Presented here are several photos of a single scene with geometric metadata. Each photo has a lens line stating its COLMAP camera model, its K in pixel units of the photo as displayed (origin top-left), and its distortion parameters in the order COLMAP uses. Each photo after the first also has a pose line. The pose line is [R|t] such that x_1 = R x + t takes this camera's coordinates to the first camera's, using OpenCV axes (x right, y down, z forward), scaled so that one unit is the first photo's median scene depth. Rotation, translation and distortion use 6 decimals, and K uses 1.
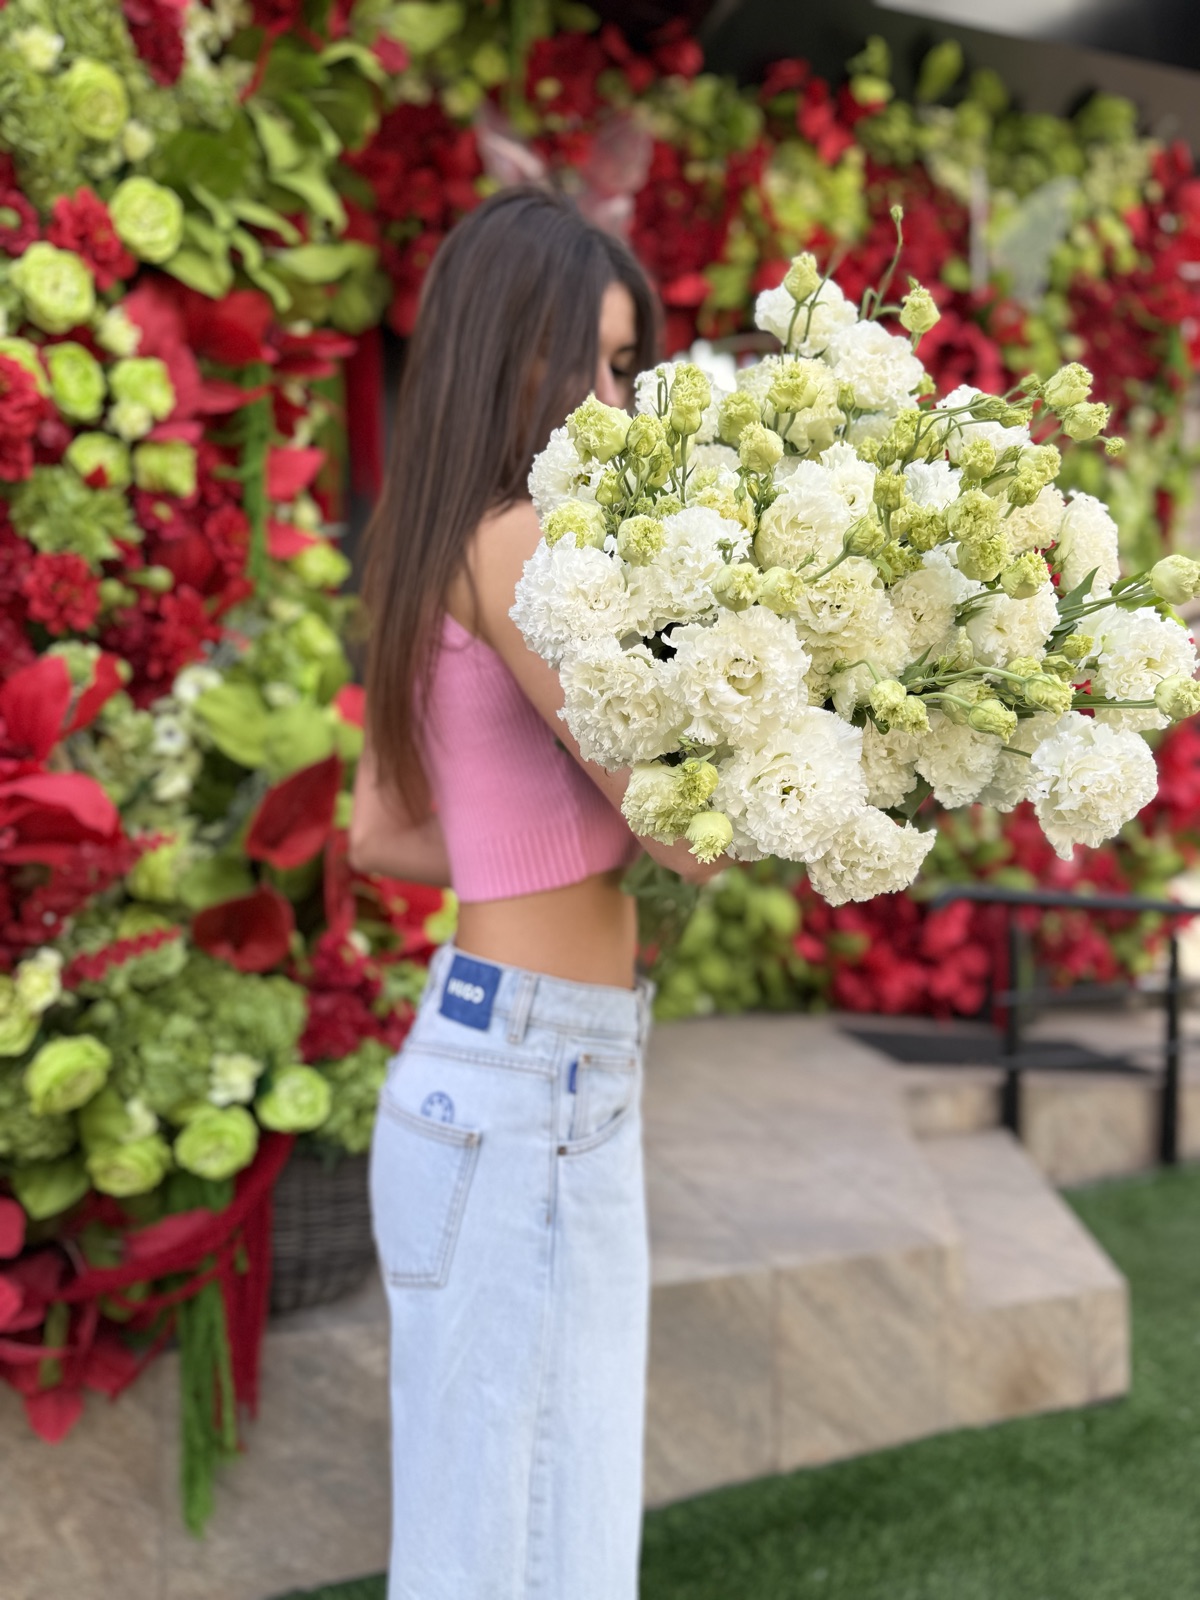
lens RADIAL K [[1140.1, 0, 604.9], [0, 1140.1, 806.2], [0, 0, 1]] dist [-0.009559, -0.007925]
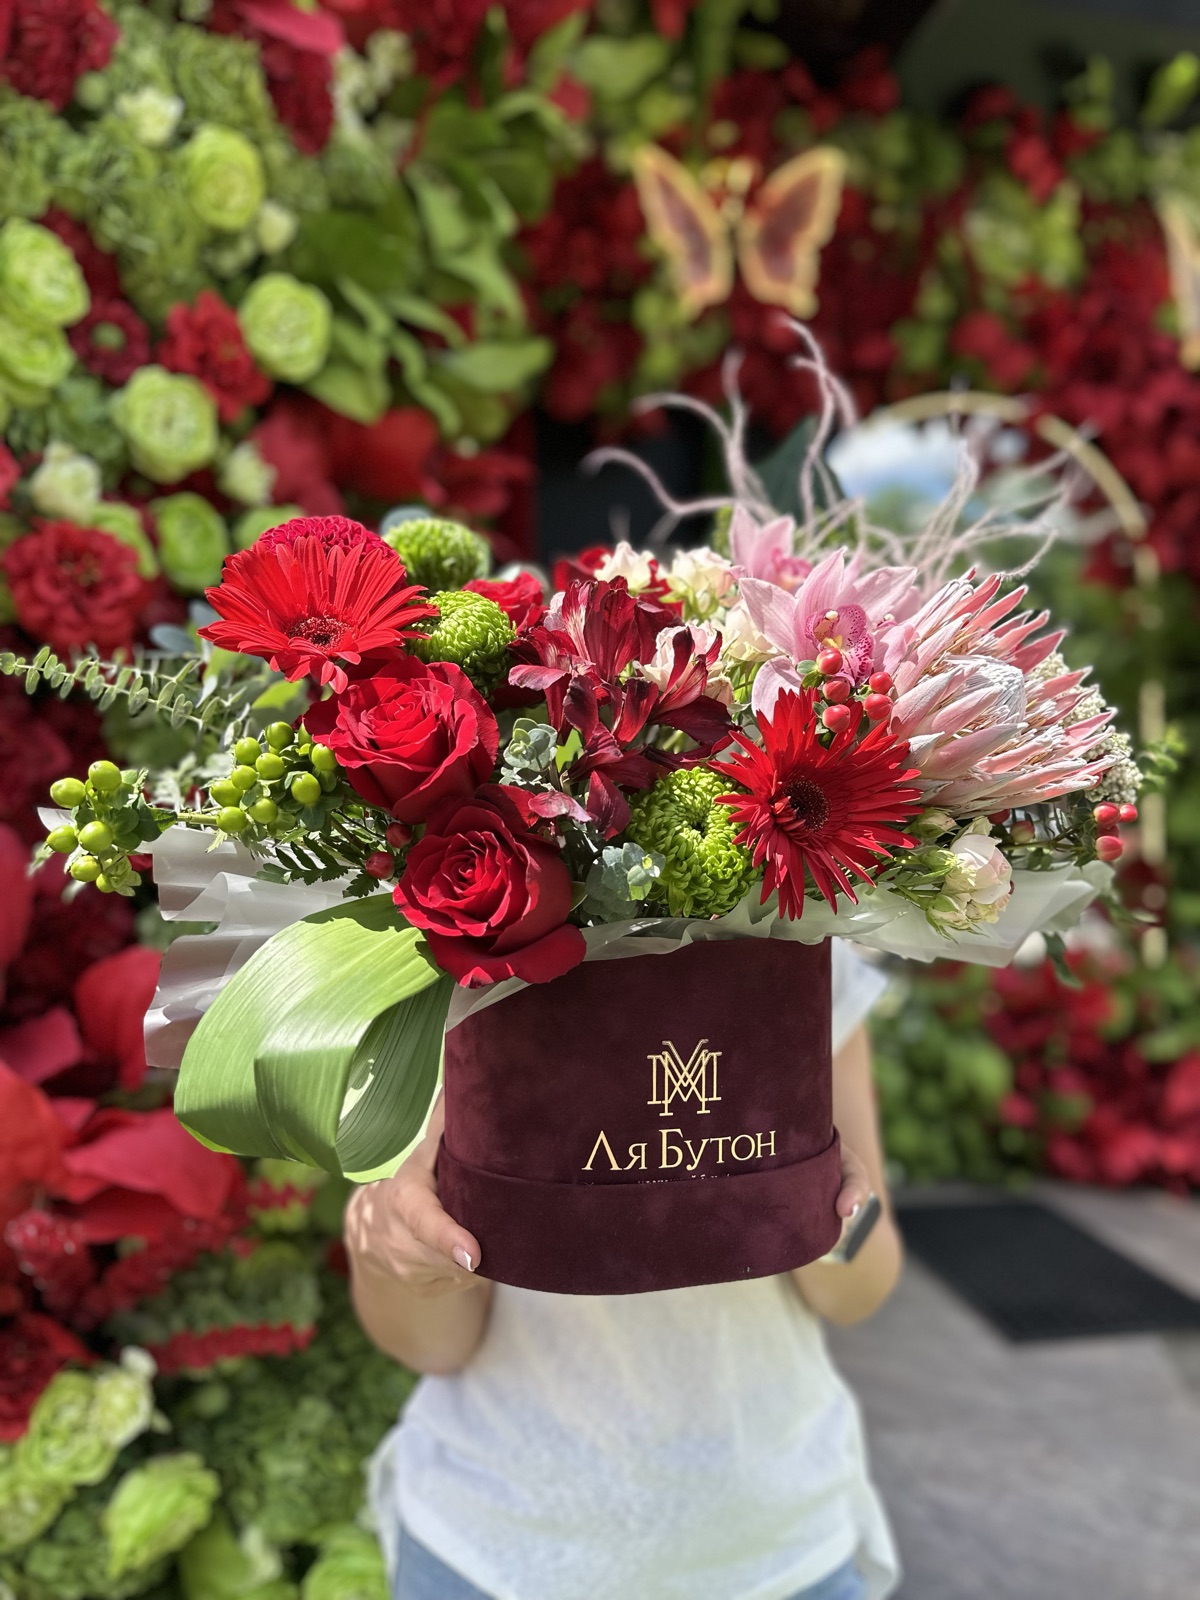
lens RADIAL K [[1139.1, 0, 601.0], [0, 1139.1, 799.6], [0, 0, 1]] dist [-0.004991, -0.004812]
pose [[0.995096, 0.006115, -0.098725, -0.100395], [-0.009451, 0.999398, -0.033368, -0.155524], [0.098462, 0.034137, 0.994555, 0.235200]]
